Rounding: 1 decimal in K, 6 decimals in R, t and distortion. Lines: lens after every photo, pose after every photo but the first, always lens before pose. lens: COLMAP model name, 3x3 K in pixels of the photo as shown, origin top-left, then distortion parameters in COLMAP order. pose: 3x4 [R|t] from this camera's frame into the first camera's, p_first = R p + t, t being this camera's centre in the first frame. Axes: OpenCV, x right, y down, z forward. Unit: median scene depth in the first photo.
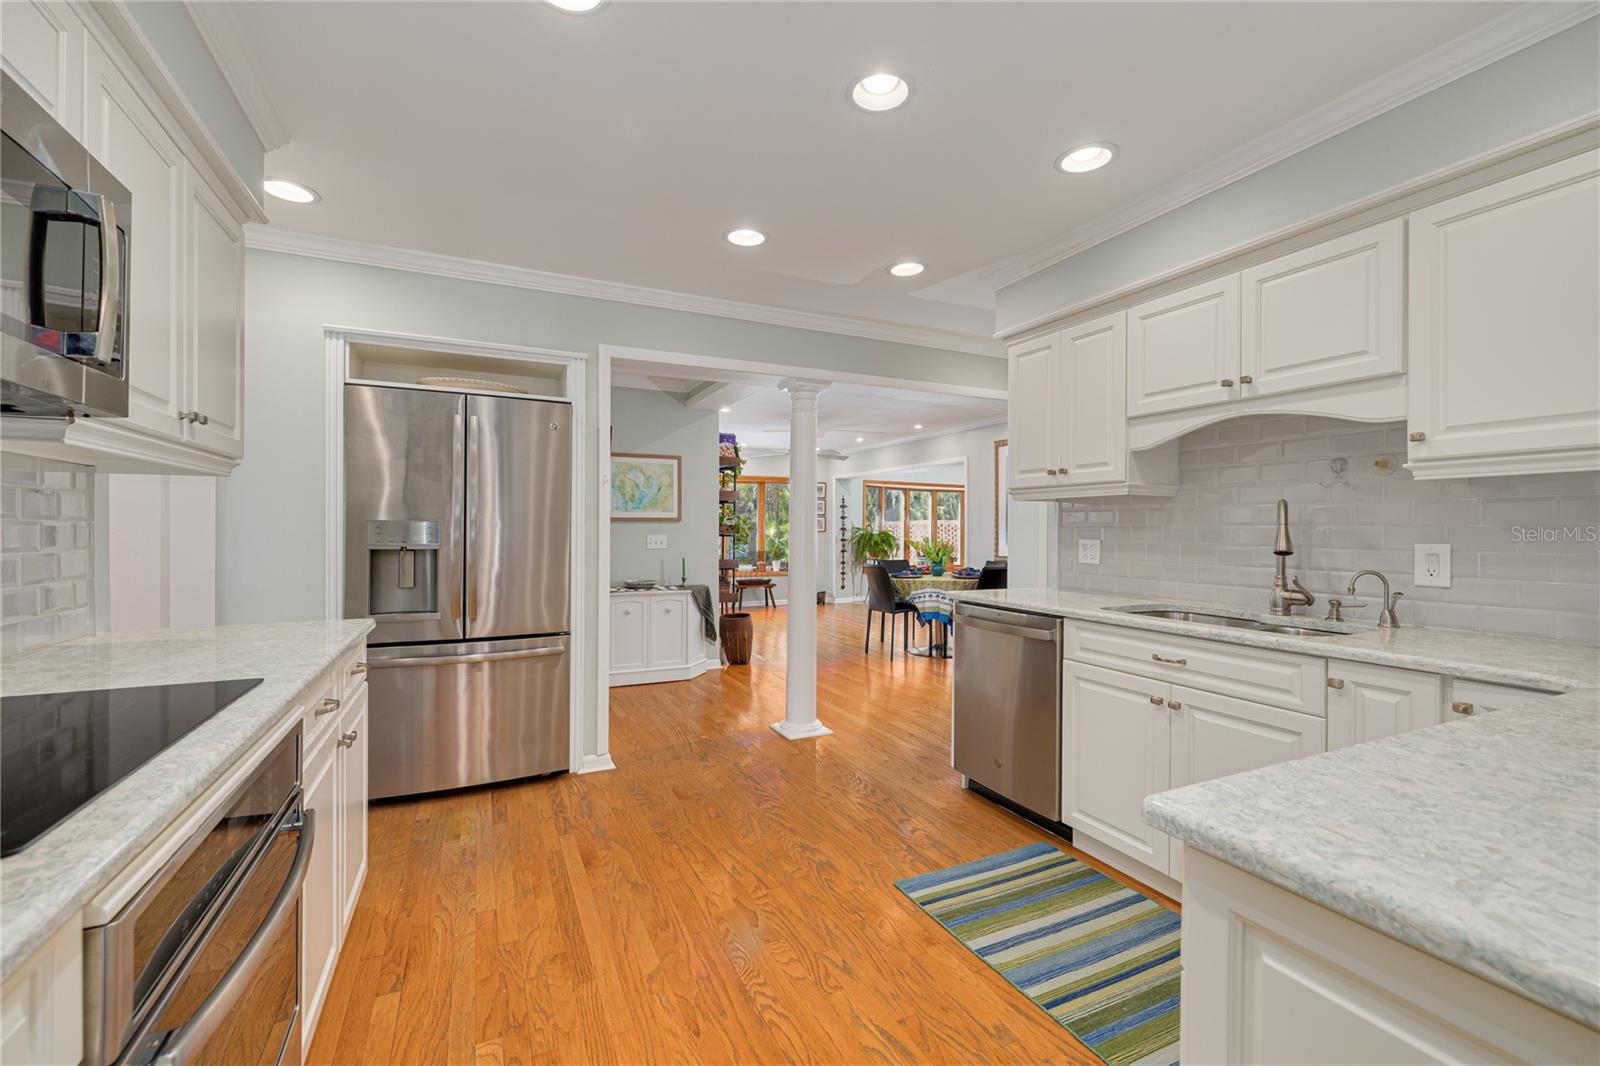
lens RADIAL K [[666.2, 0, 792.1], [0, 666.2, 529.5], [0, 0, 1]] dist [-0.002307, 0.000521]
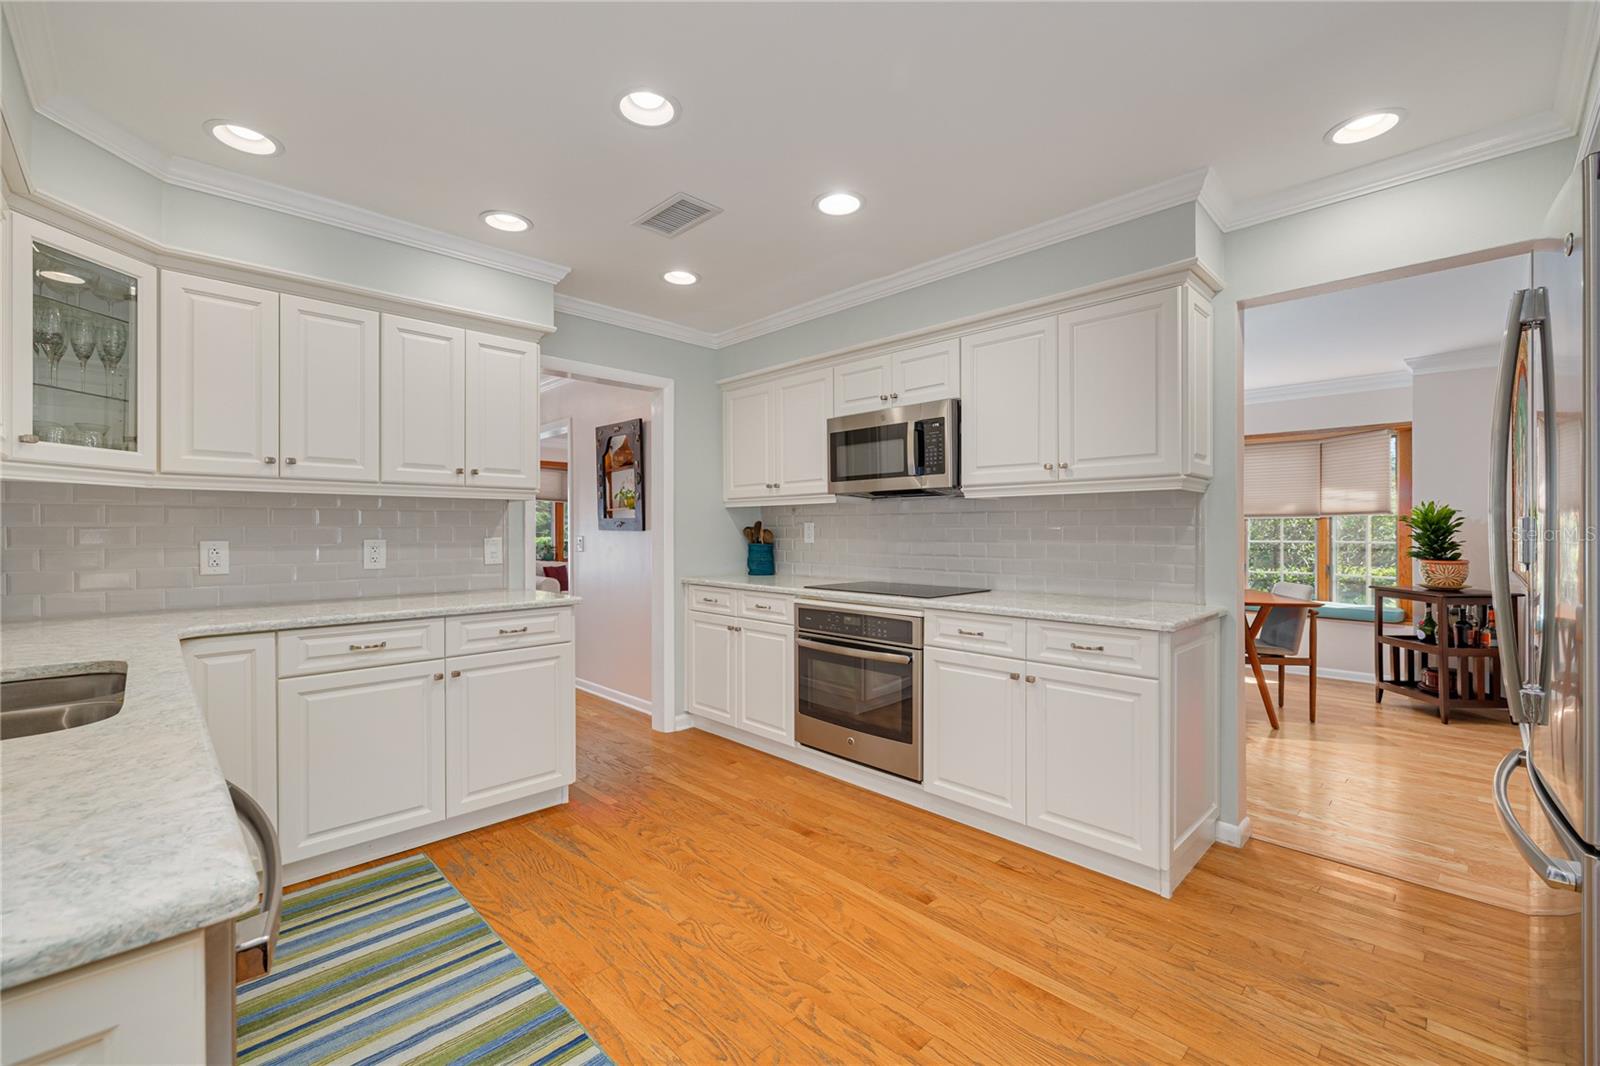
lens RADIAL K [[666.2, 0, 792.8], [0, 666.2, 530.1], [0, 0, 1]] dist [-0.002307, 0.000521]
pose [[-0.945441, -0.002505, -0.325784, 0.212668], [-0.002532, 0.999997, -0.000341, -0.000215], [0.325784, 0.000502, -0.945444, 1.723923]]
